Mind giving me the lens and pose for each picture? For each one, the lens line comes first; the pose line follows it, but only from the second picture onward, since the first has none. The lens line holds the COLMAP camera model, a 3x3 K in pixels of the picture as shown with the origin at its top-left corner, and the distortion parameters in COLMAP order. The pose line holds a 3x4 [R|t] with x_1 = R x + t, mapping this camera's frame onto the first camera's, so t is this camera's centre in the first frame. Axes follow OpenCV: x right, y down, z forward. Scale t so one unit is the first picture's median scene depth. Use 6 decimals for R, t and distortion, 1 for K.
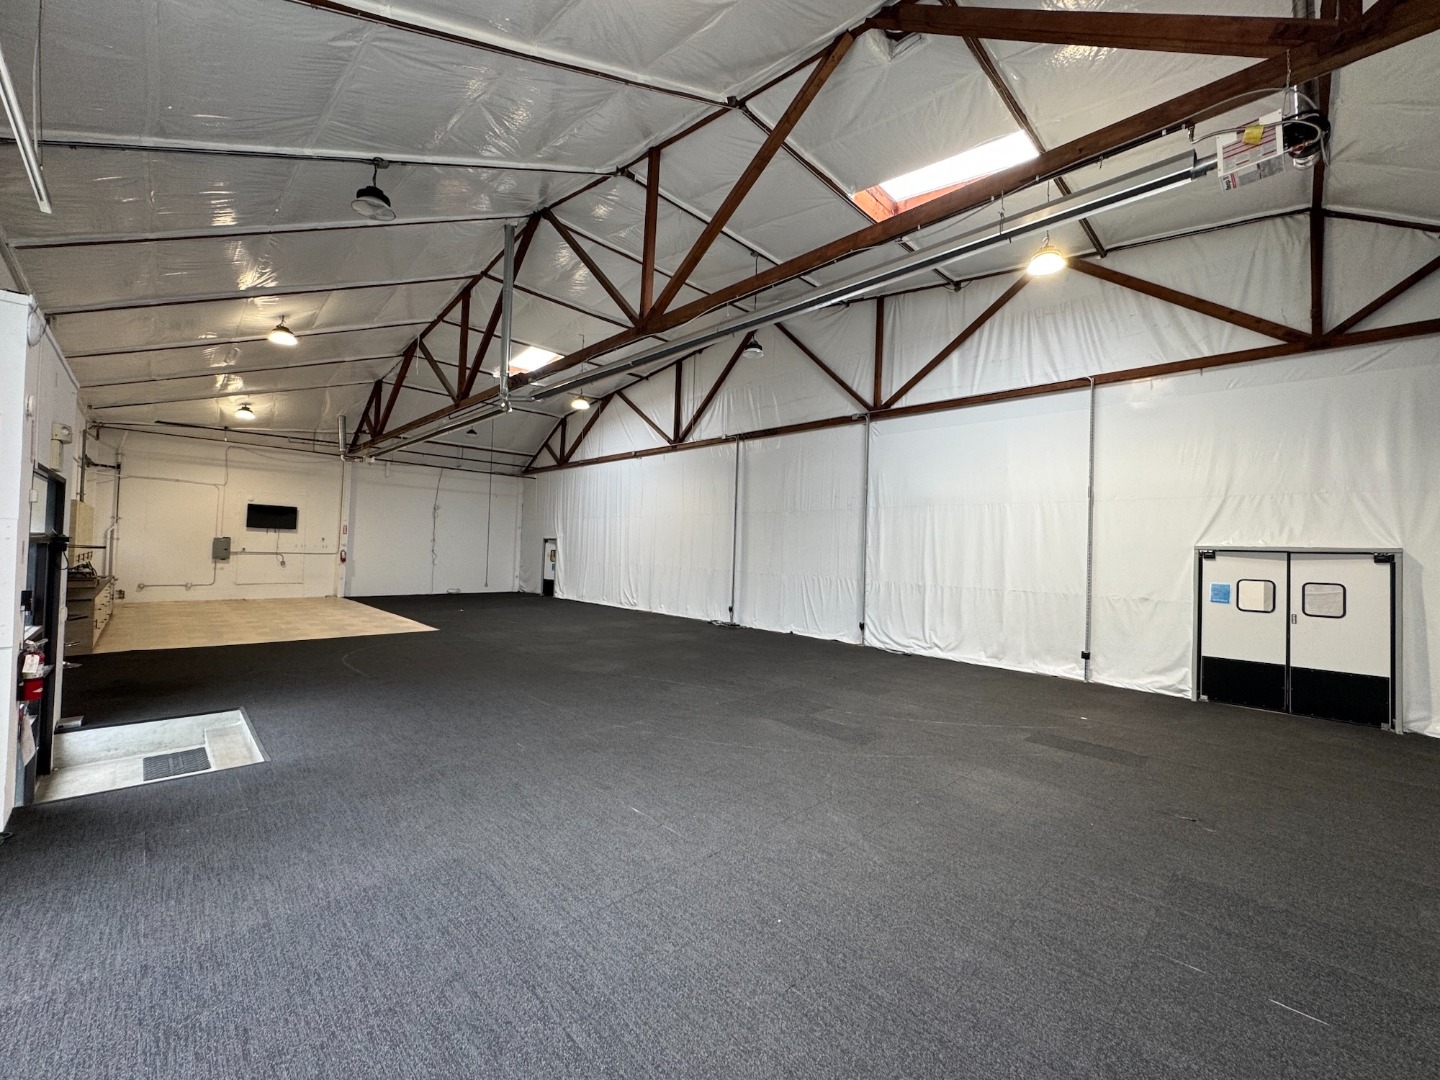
lens RADIAL K [[590.7, 0, 717.8], [0, 590.7, 543.0], [0, 0, 1]] dist [0.002506, -0.000082]
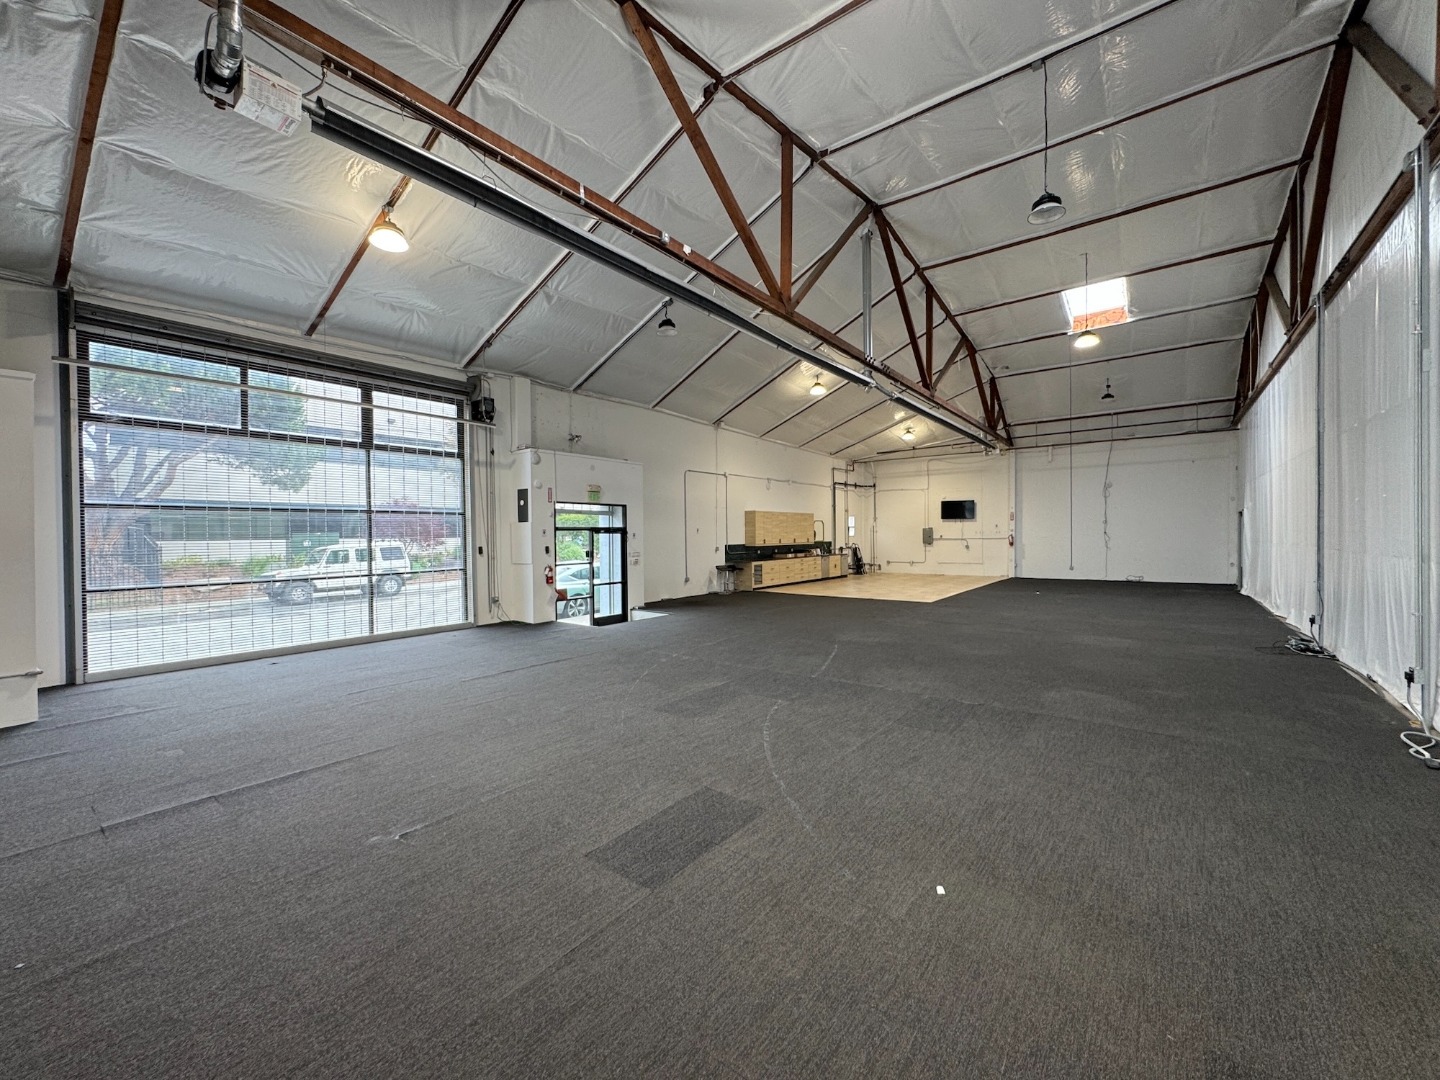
lens RADIAL K [[590.7, 0, 717.0], [0, 590.7, 538.9], [0, 0, 1]] dist [0.002506, -0.000082]
pose [[0.106132, -0.024938, -0.994039, 0.488387], [0.025619, 0.999422, -0.022337, 0.036352], [0.994022, -0.023096, 0.106709, 0.406104]]
